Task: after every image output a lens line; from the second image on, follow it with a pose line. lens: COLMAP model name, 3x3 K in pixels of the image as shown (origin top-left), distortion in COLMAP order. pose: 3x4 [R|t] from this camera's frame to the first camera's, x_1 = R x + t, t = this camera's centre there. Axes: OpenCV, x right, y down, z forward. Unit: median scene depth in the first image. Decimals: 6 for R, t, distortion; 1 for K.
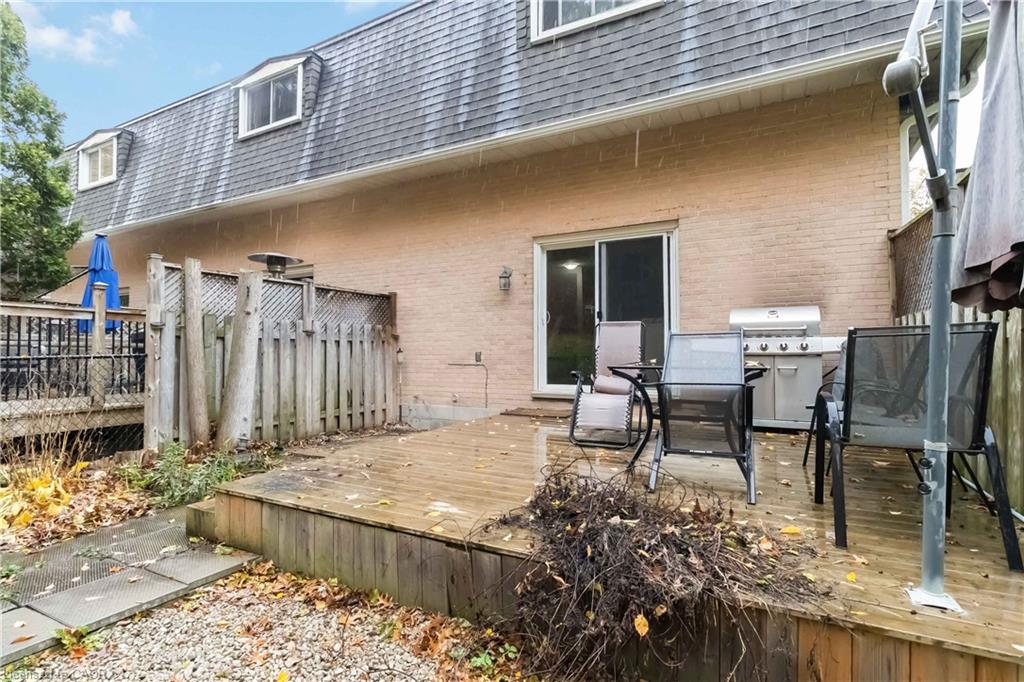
lens RADIAL K [[504.5, 0, 512.0], [0, 504.5, 341.0], [0, 0, 1]] dist [0.000374, 0.000063]
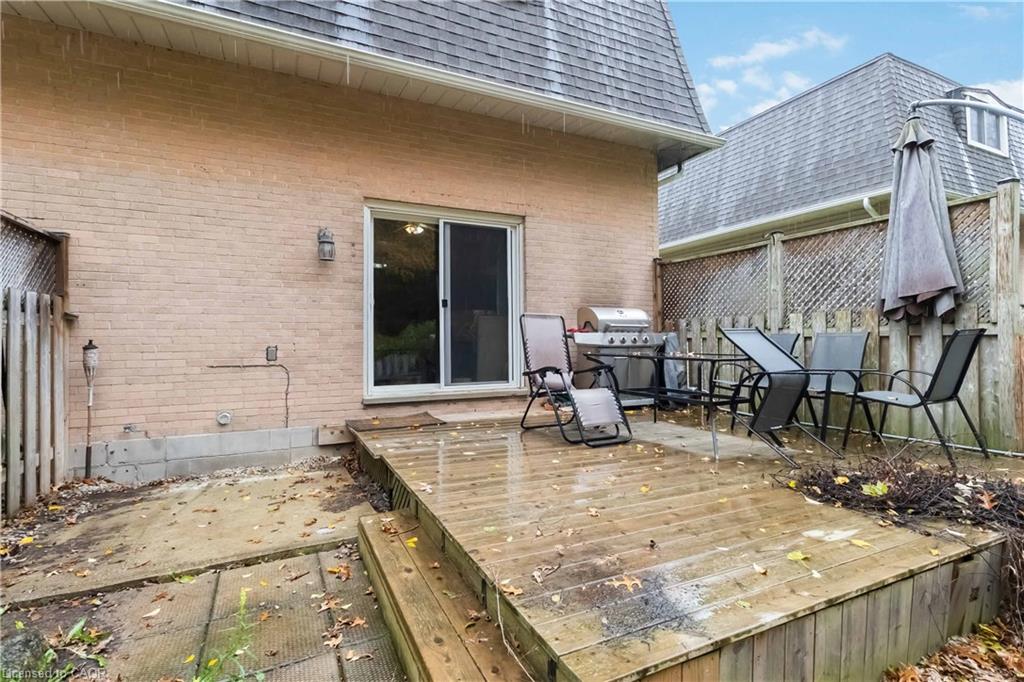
lens RADIAL K [[488.0, 0, 524.5], [0, 488.0, 333.7], [0, 0, 1]] dist [0.004148, 0.000289]
pose [[0.581979, 0.010623, 0.813134, -0.417206], [-0.015363, 0.999880, -0.002067, 0.001081], [-0.813059, -0.011290, 0.582072, 0.360191]]
